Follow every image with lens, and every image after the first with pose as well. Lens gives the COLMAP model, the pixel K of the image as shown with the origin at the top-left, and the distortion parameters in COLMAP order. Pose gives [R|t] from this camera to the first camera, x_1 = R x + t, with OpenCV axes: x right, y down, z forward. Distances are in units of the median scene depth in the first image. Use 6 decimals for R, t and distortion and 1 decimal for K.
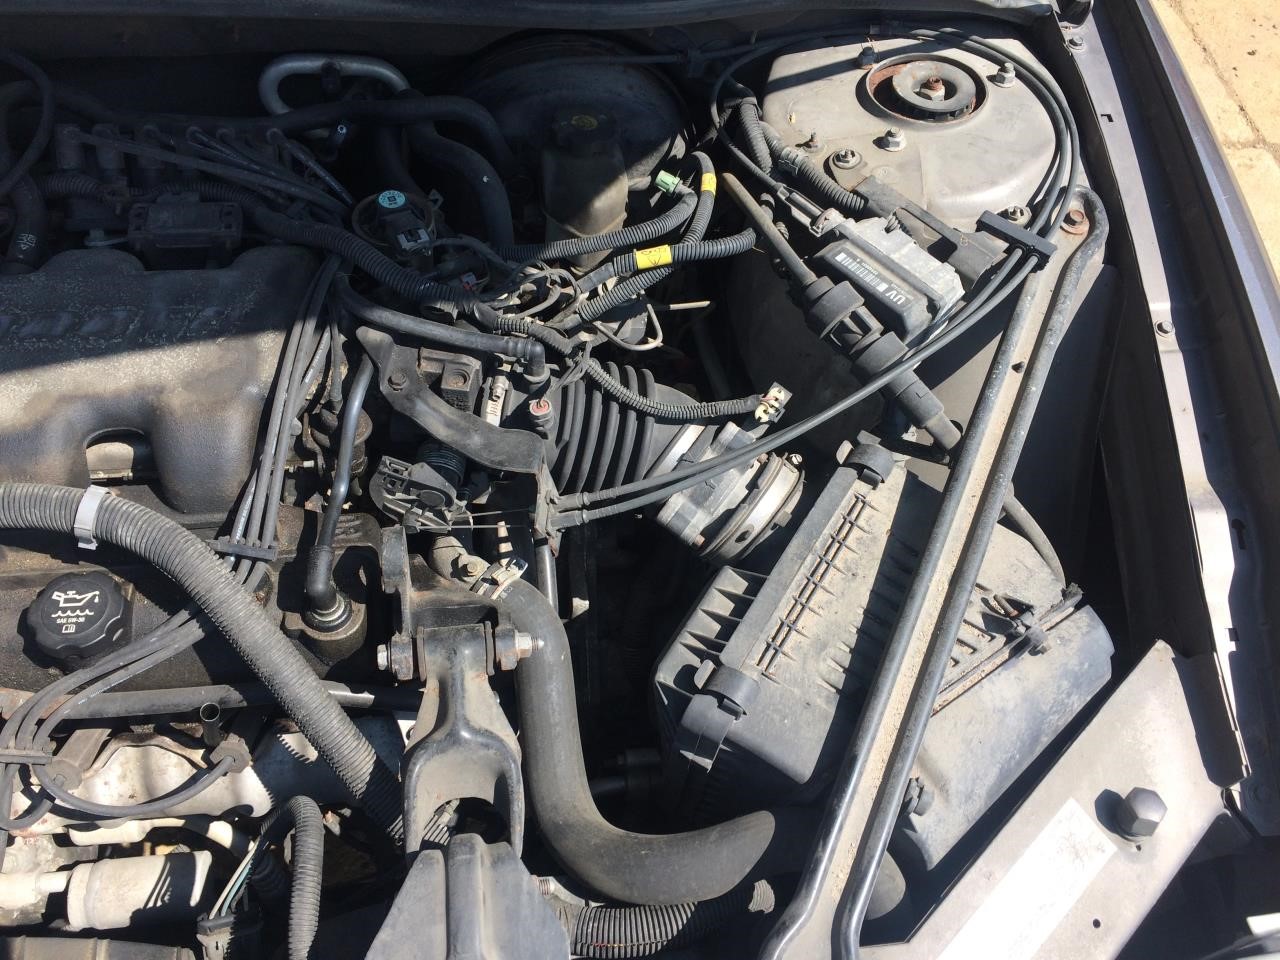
lens RADIAL K [[1078.0, 0, 642.6], [0, 1078.0, 465.9], [0, 0, 1]] dist [0.095842, -0.133670]
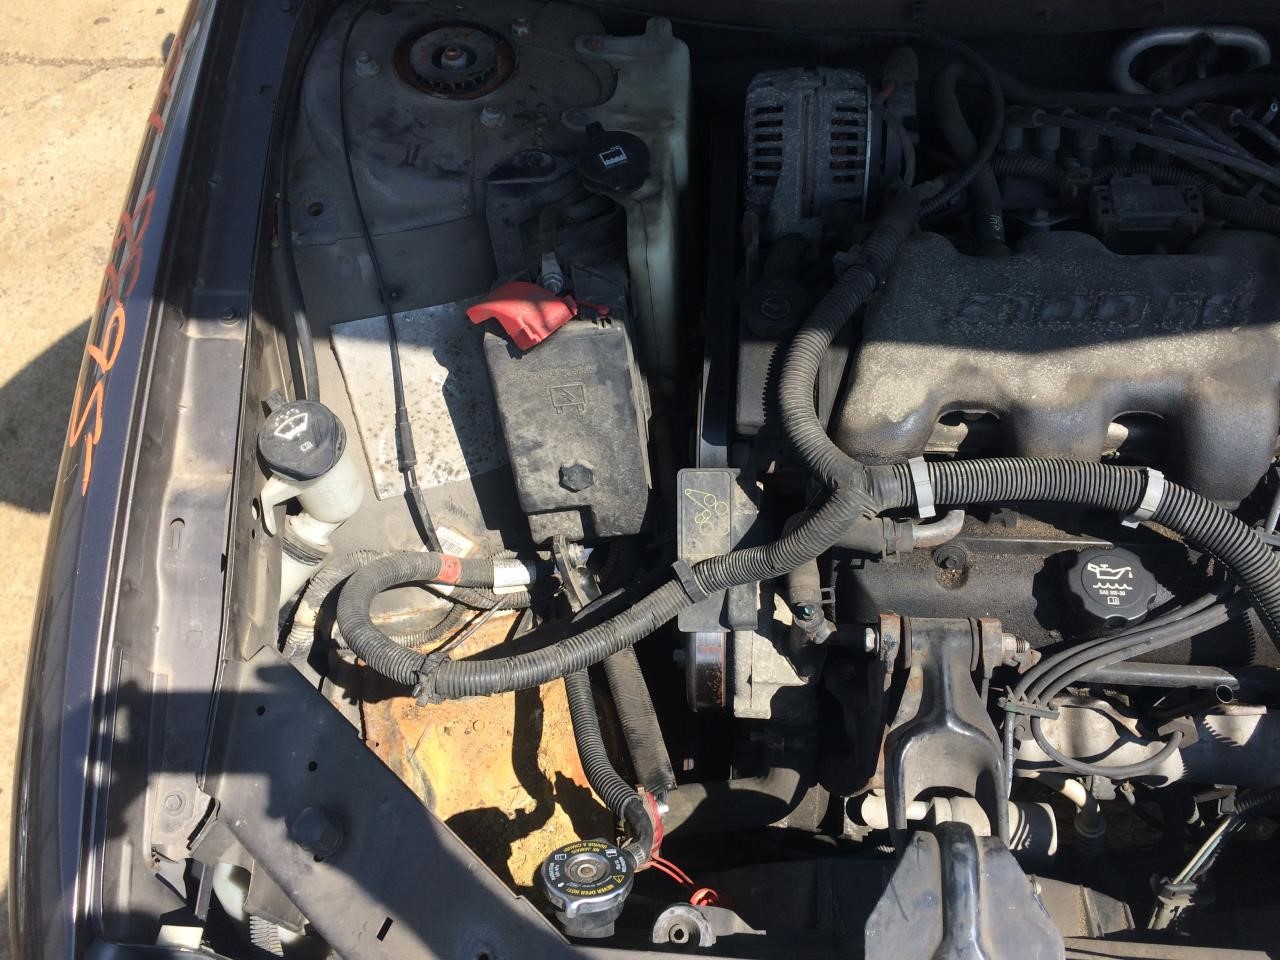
lens RADIAL K [[1078.0, 0, 642.6], [0, 1078.0, 465.9], [0, 0, 1]] dist [0.095842, -0.133670]
pose [[0.965294, 0.085486, -0.246780, -0.635200], [-0.071049, 0.995231, 0.066843, -0.017860], [0.251317, -0.046989, 0.966763, -0.118281]]
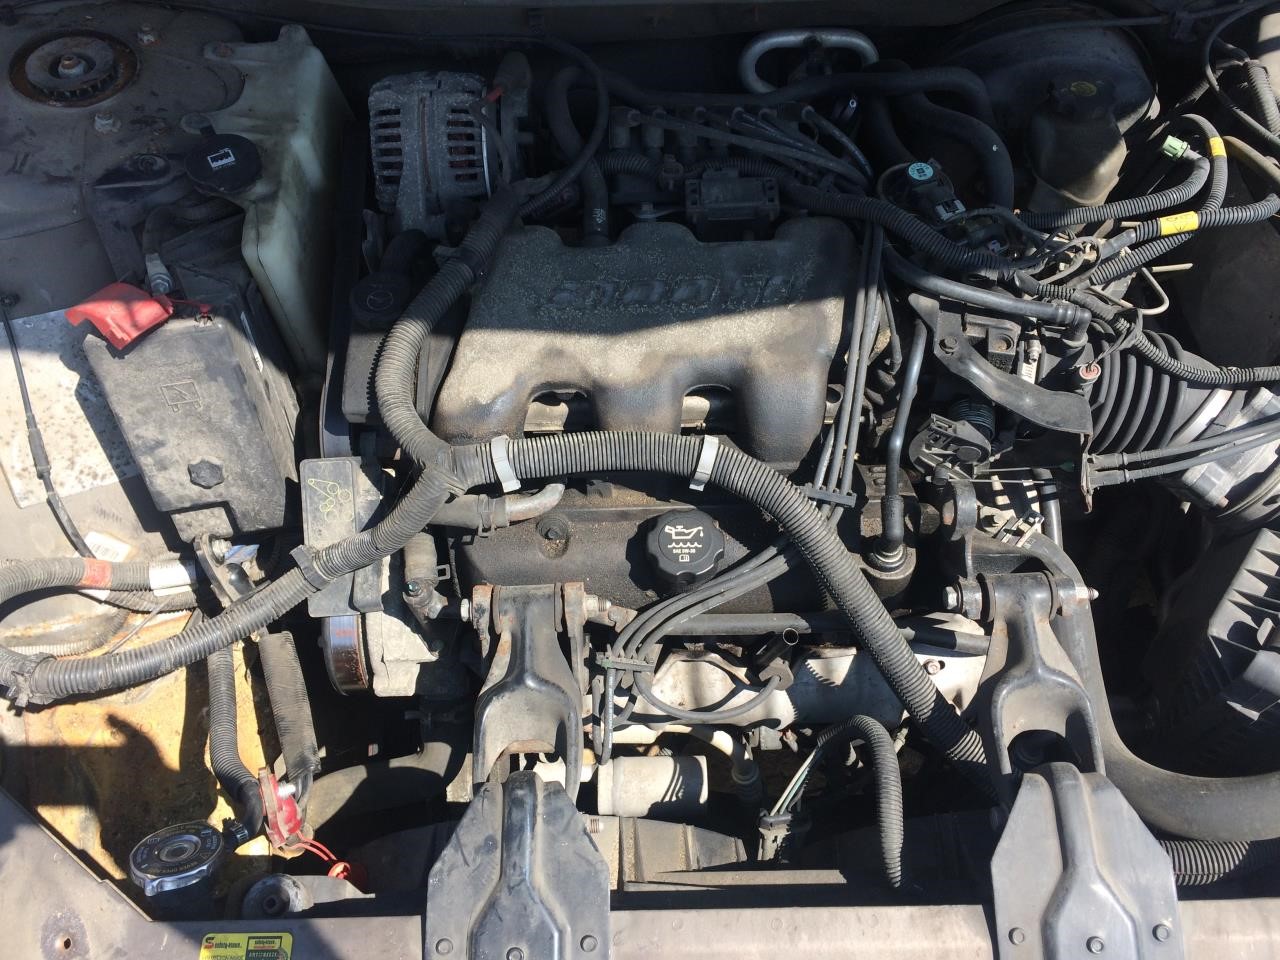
lens RADIAL K [[1082.4, 0, 640.7], [0, 1082.4, 462.8], [0, 0, 1]] dist [0.075201, -0.093800]
pose [[0.988190, 0.032838, -0.149677, -0.356481], [-0.024854, 0.998182, 0.054904, -0.012640], [0.151208, -0.050536, 0.987209, -0.120457]]
